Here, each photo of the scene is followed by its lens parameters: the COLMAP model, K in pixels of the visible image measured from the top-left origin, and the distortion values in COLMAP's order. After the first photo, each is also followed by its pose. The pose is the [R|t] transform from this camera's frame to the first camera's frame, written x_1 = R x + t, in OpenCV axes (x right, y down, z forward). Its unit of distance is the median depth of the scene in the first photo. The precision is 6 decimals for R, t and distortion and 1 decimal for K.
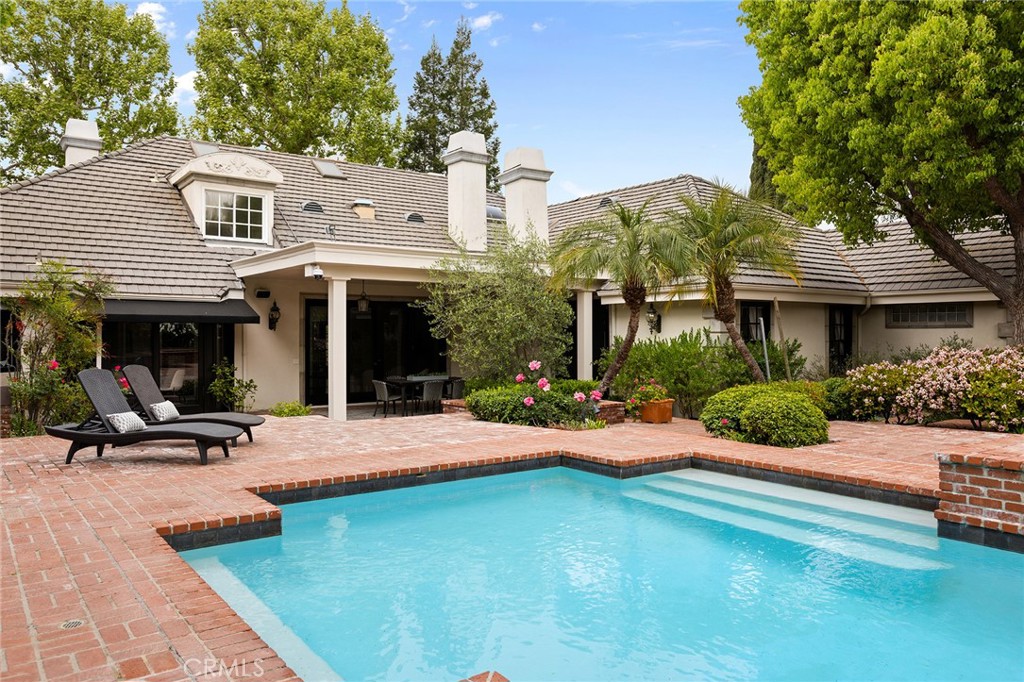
lens RADIAL K [[747.6, 0, 512.0], [0, 747.6, 341.0], [0, 0, 1]] dist [0.003839, -0.006756]
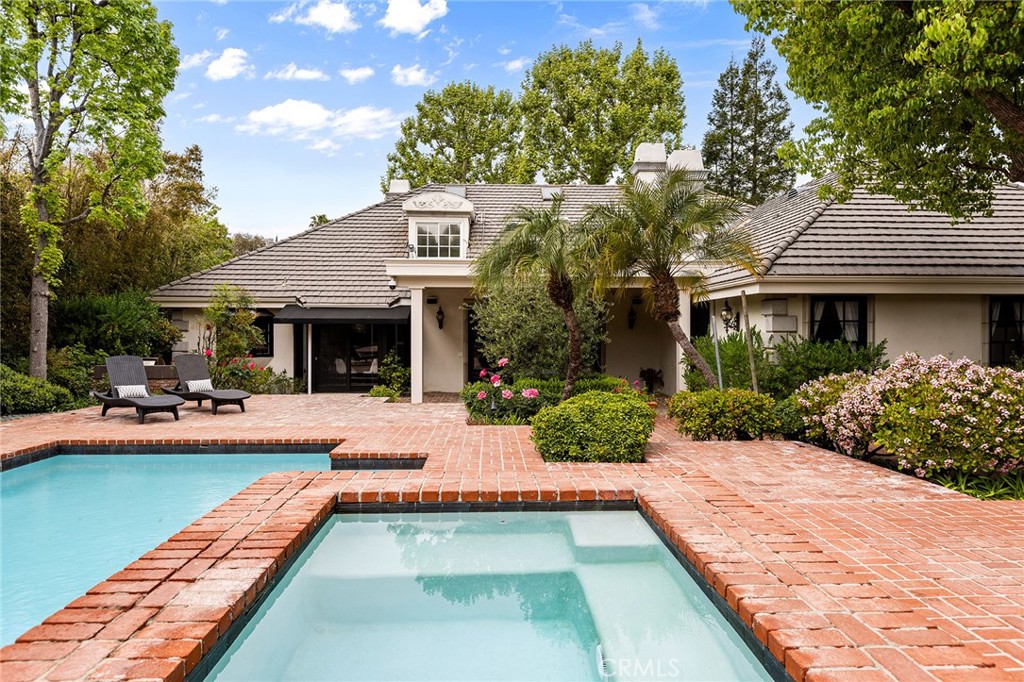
lens RADIAL K [[639.4, 0, 512.0], [0, 639.4, 341.0], [0, 0, 1]] dist [0.000809, 0.000047]
pose [[0.824927, 0.009971, -0.565151, 0.551292], [-0.006741, 0.999947, 0.007801, -0.005281], [0.565199, -0.002626, 0.824950, 0.246978]]
